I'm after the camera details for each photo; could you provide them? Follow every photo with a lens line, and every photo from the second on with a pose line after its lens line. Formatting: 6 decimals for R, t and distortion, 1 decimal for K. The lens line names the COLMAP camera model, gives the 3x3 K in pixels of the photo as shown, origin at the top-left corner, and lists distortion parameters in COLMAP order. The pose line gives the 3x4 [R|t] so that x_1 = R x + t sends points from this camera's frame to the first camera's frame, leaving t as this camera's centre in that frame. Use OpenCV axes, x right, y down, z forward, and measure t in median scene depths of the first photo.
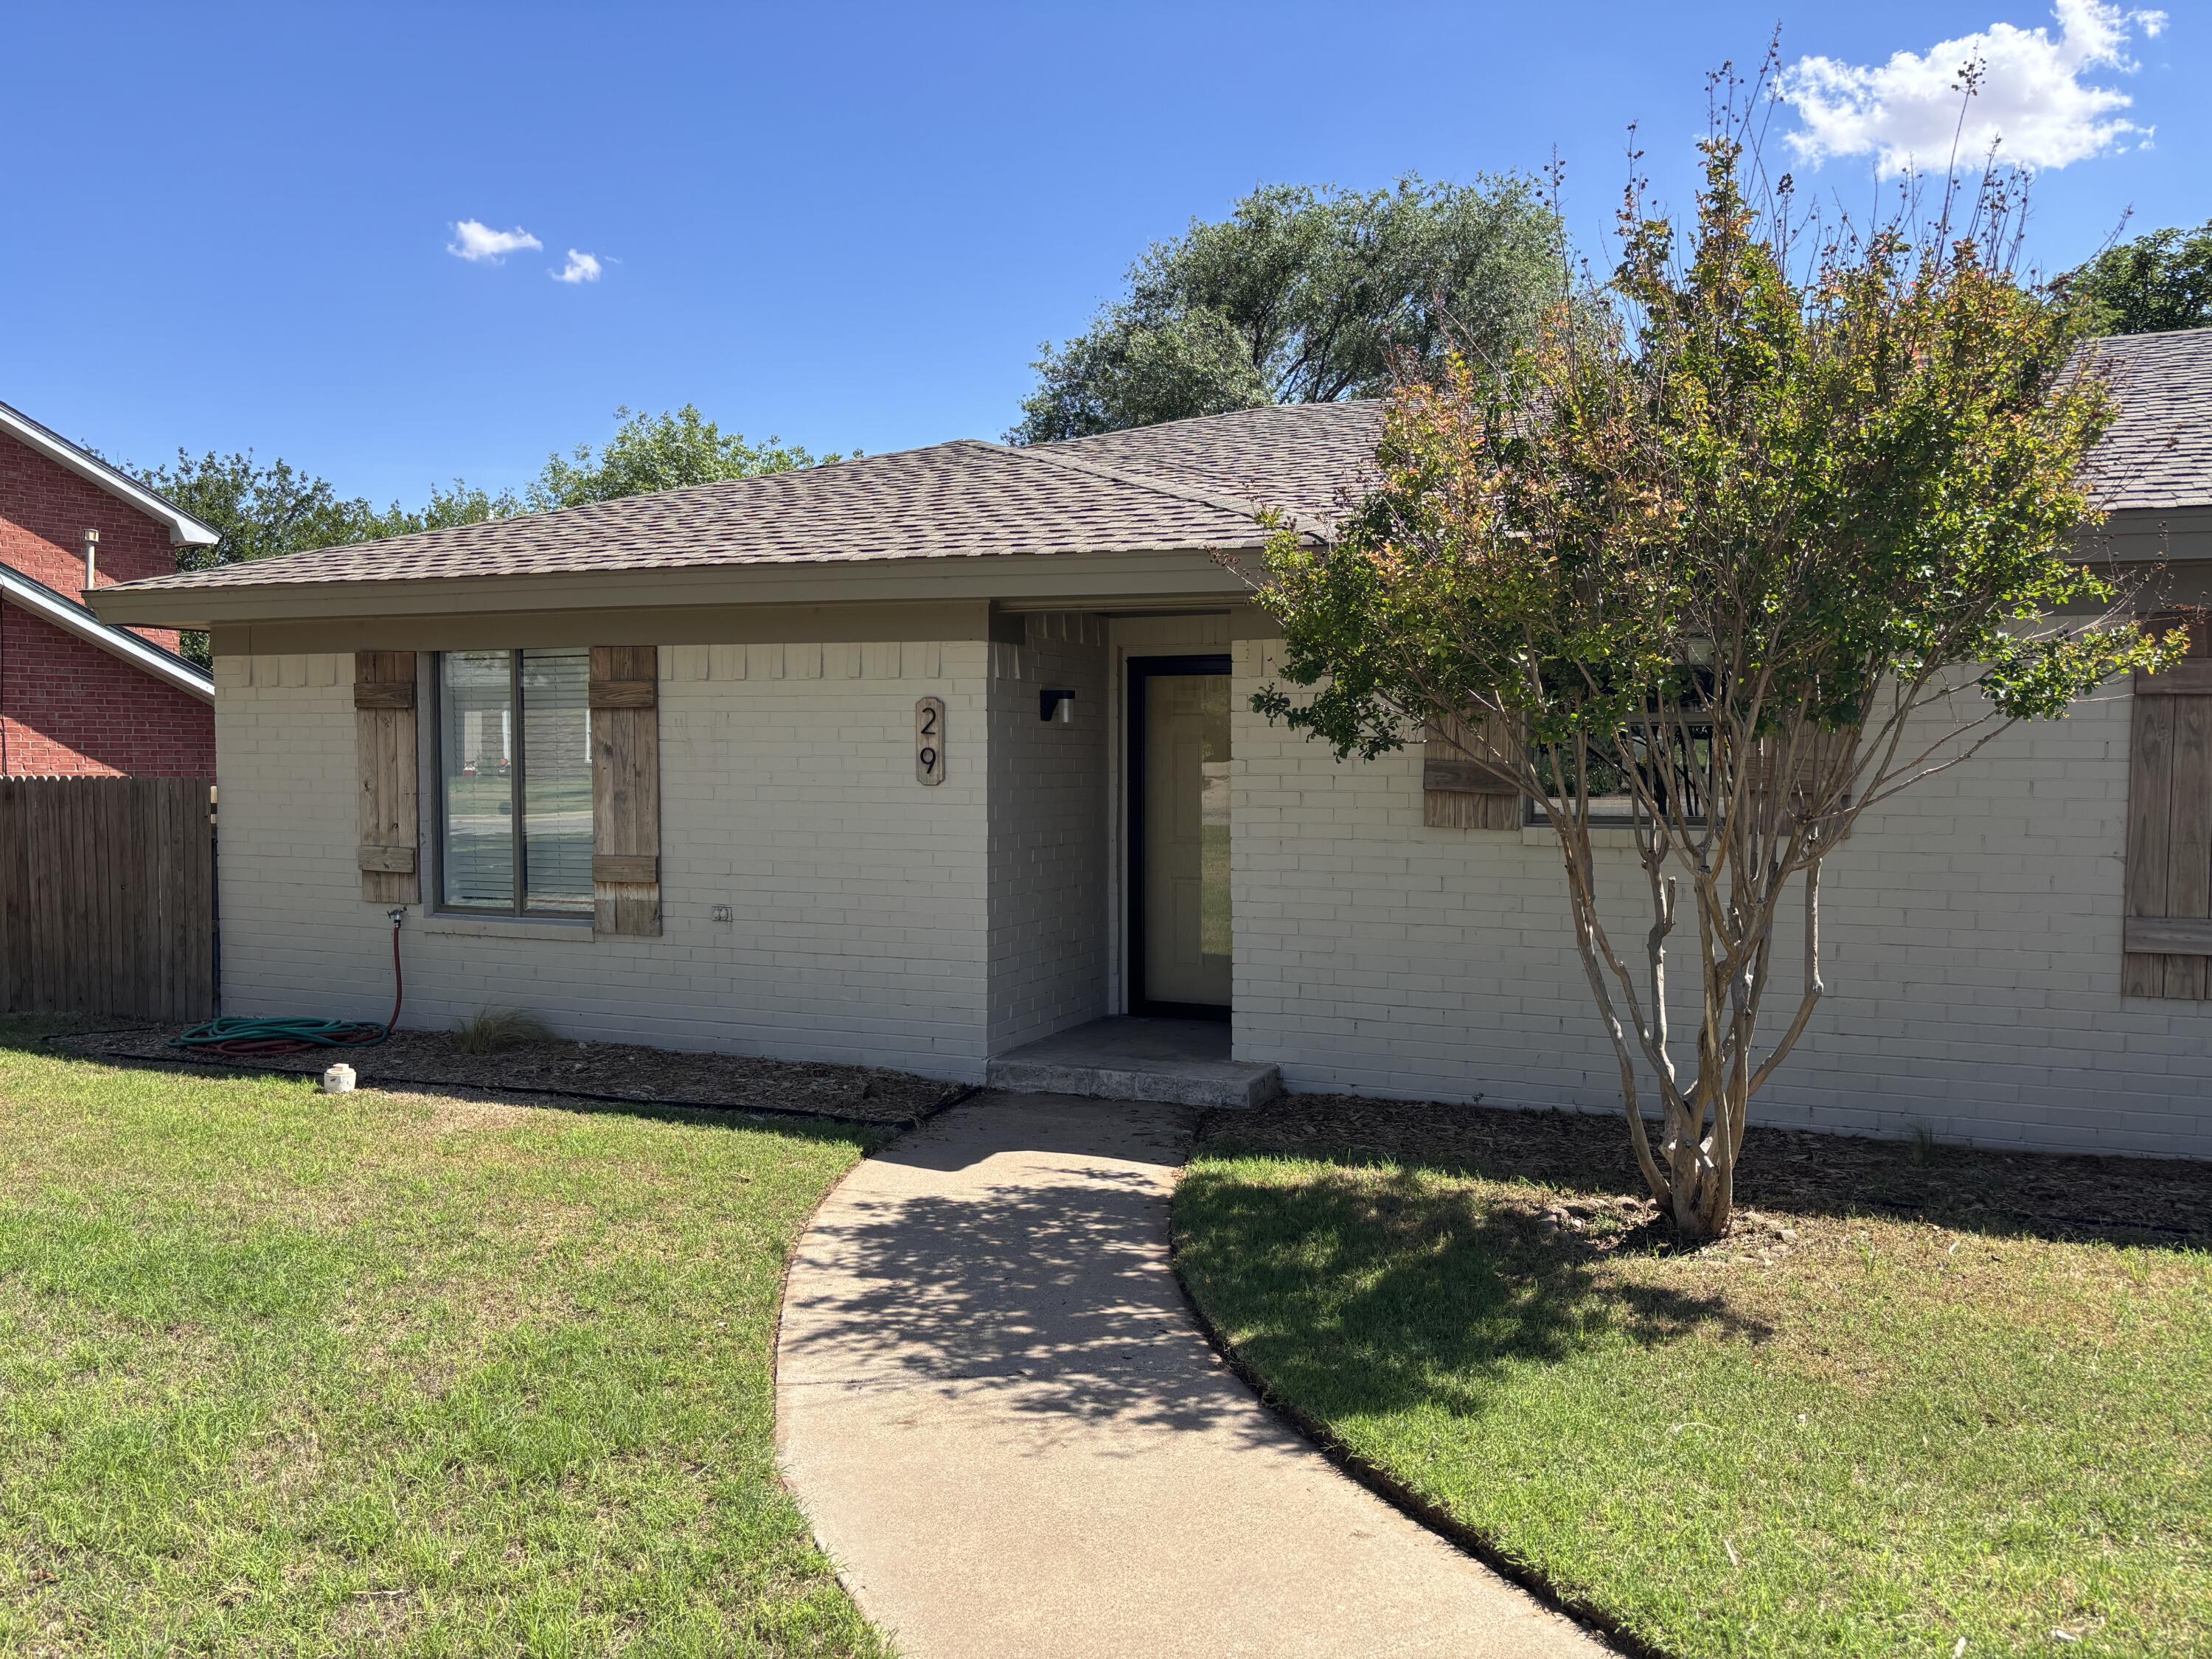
lens RADIAL K [[1658.6, 0, 1122.8], [0, 1658.6, 819.4], [0, 0, 1]] dist [0.052737, -0.055225]
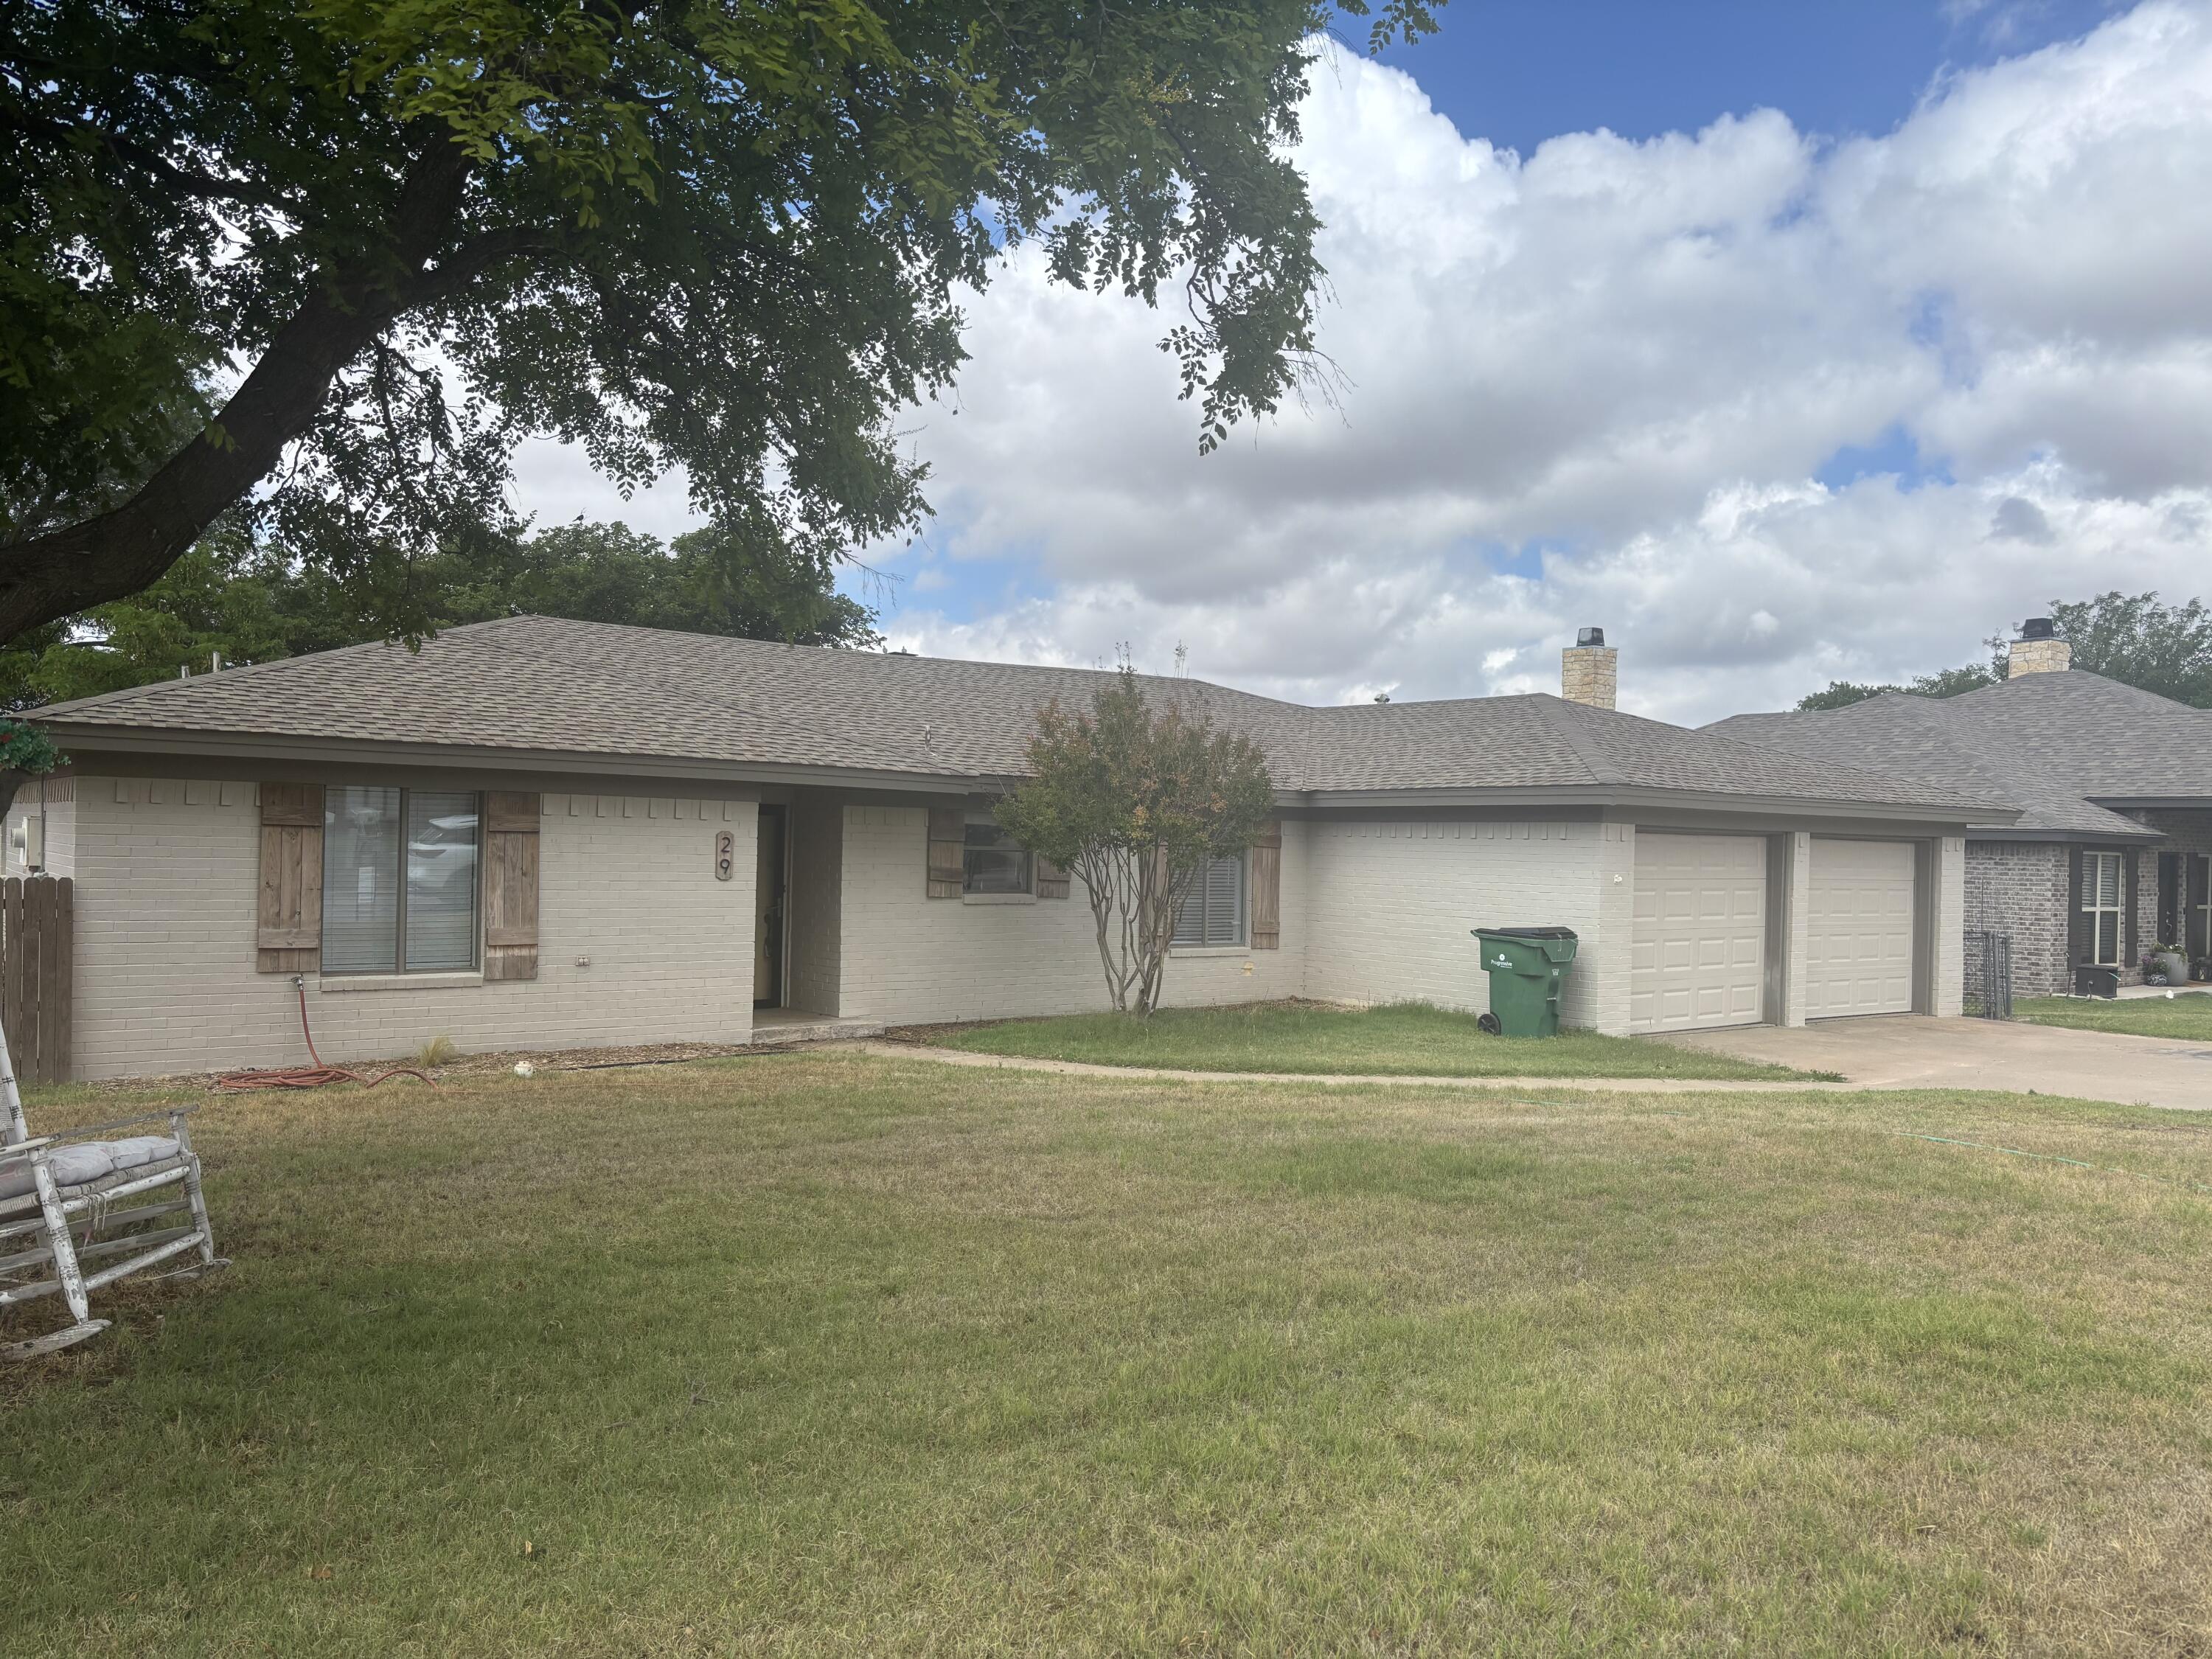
lens RADIAL K [[1658.6, 0, 1092.2], [0, 1658.6, 846.6], [0, 0, 1]] dist [0.052737, -0.055225]
pose [[0.512774, 0.004967, 0.858509, -1.348086], [0.012015, 0.999844, -0.012961, -0.026750], [-0.858439, 0.016961, 0.512634, -0.247366]]
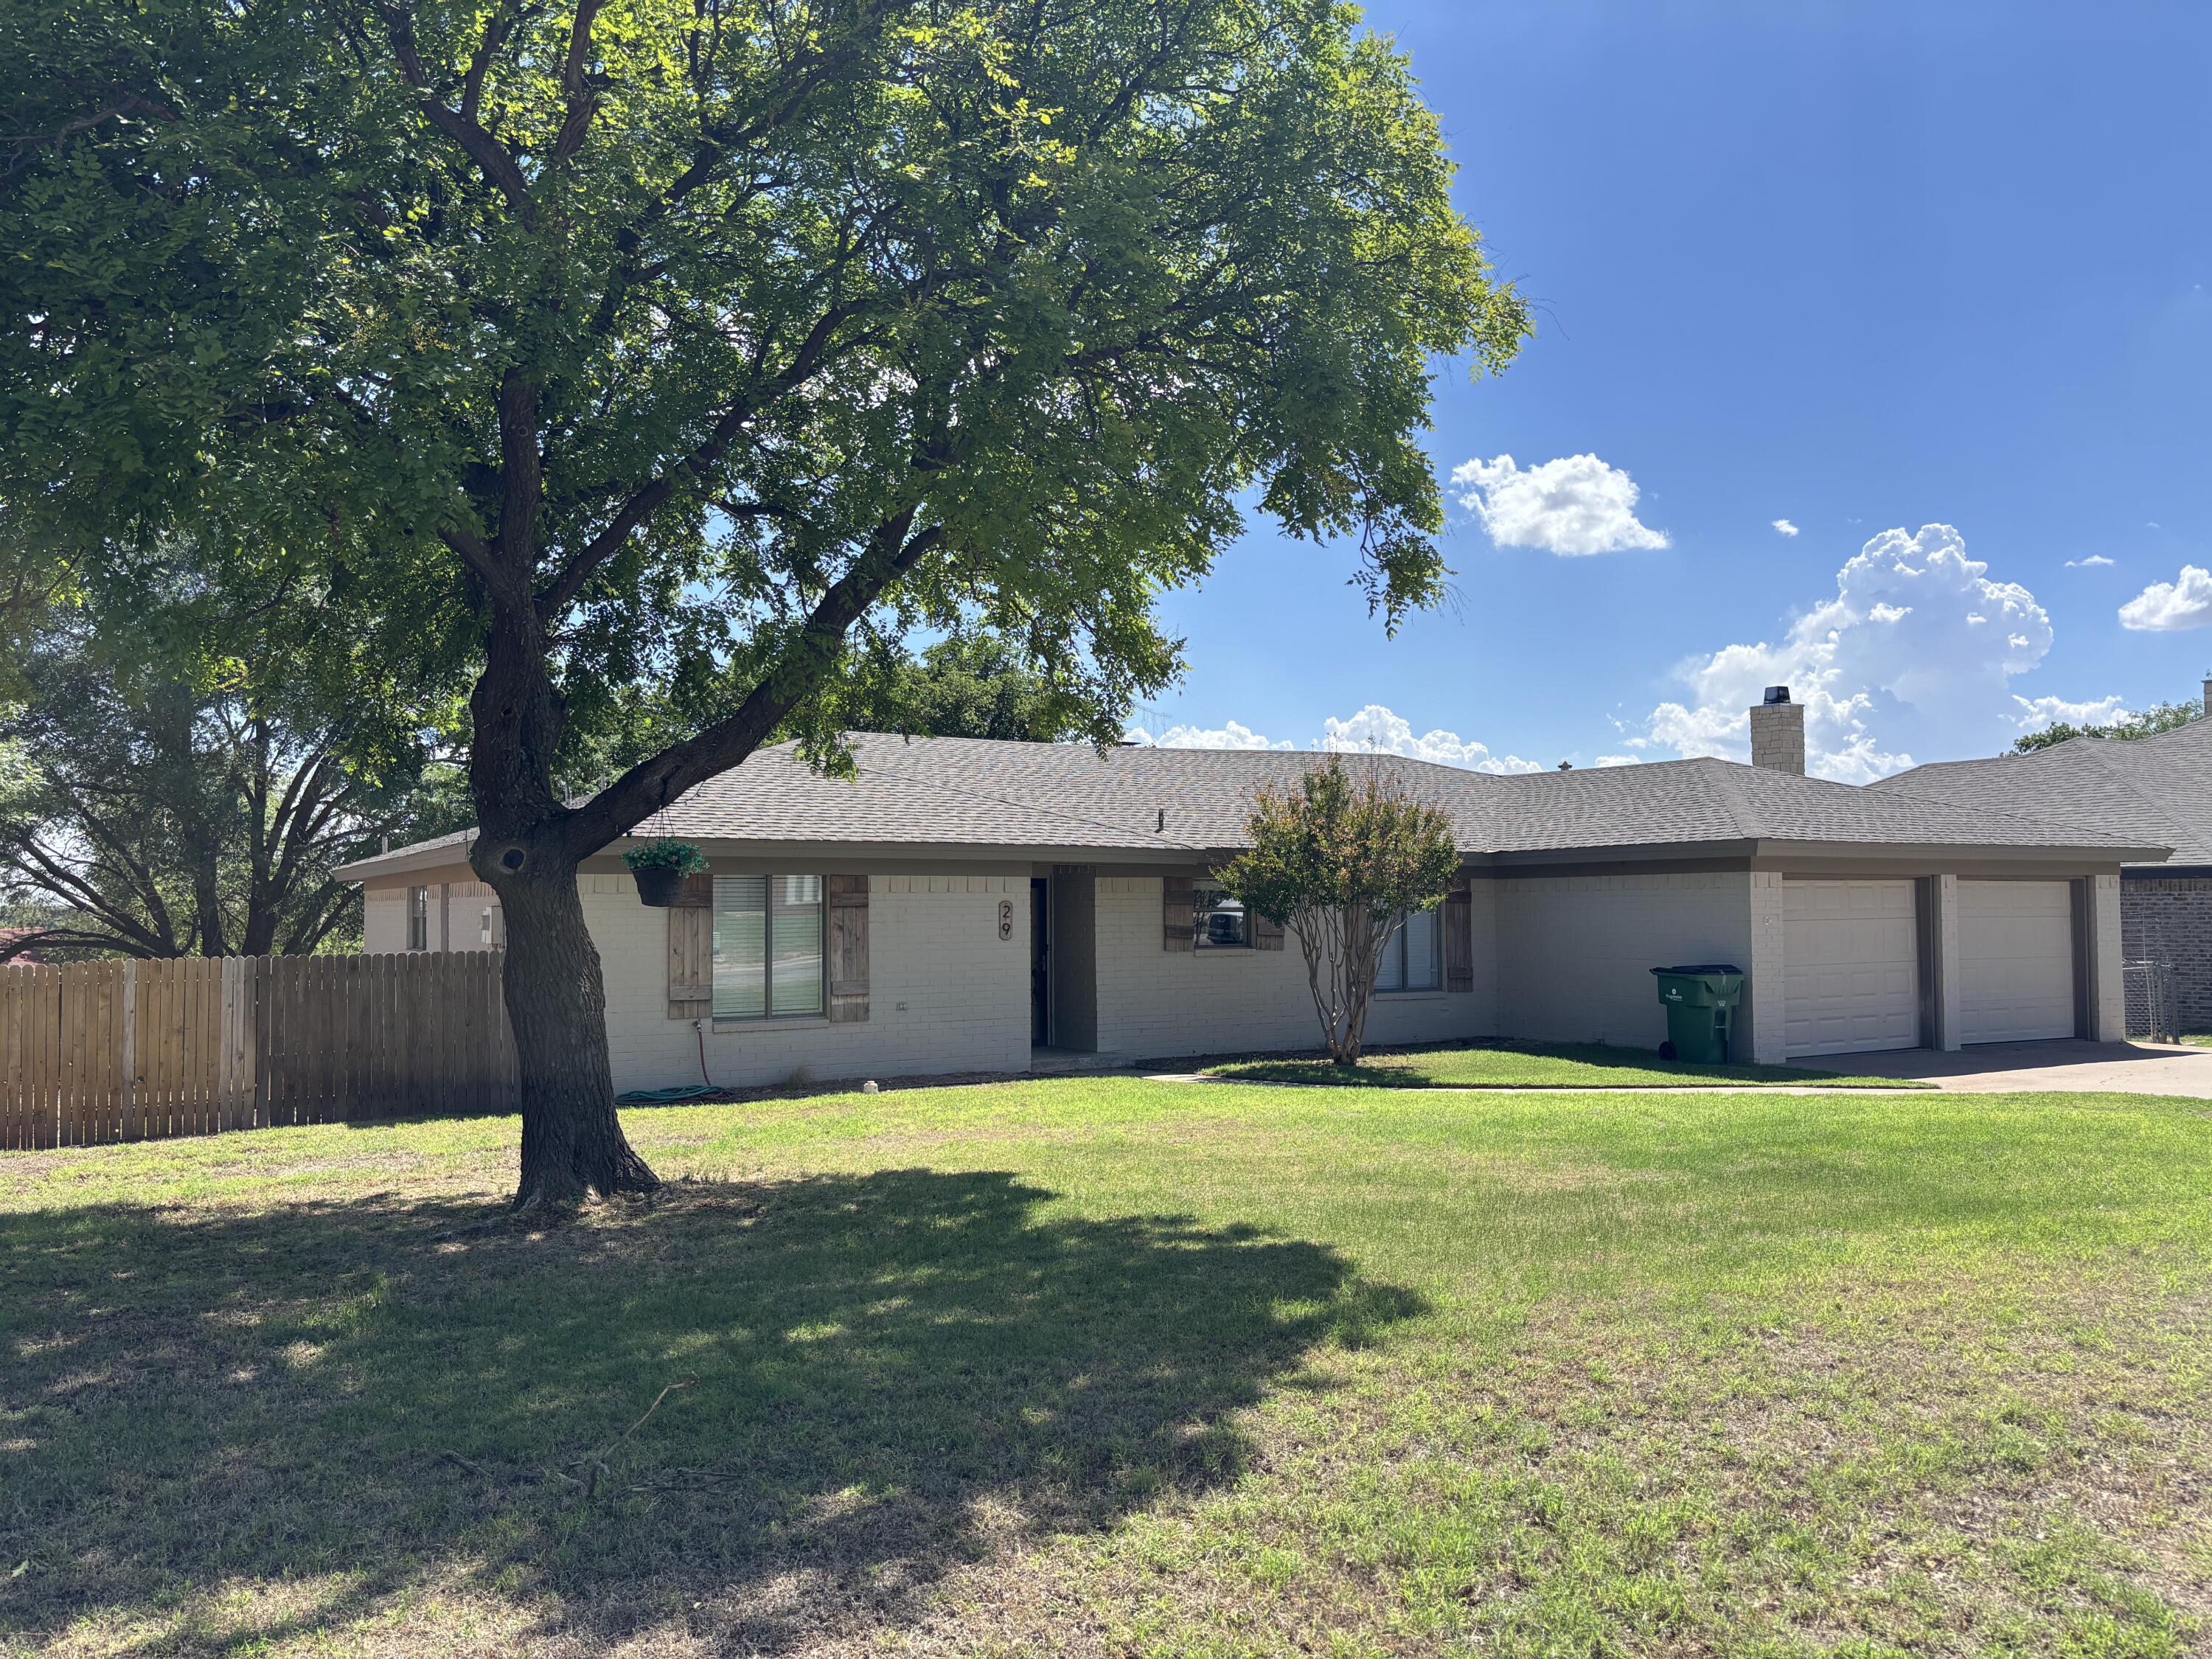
lens RADIAL K [[1658.6, 0, 1076.9], [0, 1658.6, 890.3], [0, 0, 1]] dist [0.052737, -0.055225]
pose [[0.622066, 0.000512, 0.782965, -1.672185], [0.038907, 0.998744, -0.031565, -0.013100], [-0.781998, 0.050098, 0.621264, -0.433860]]
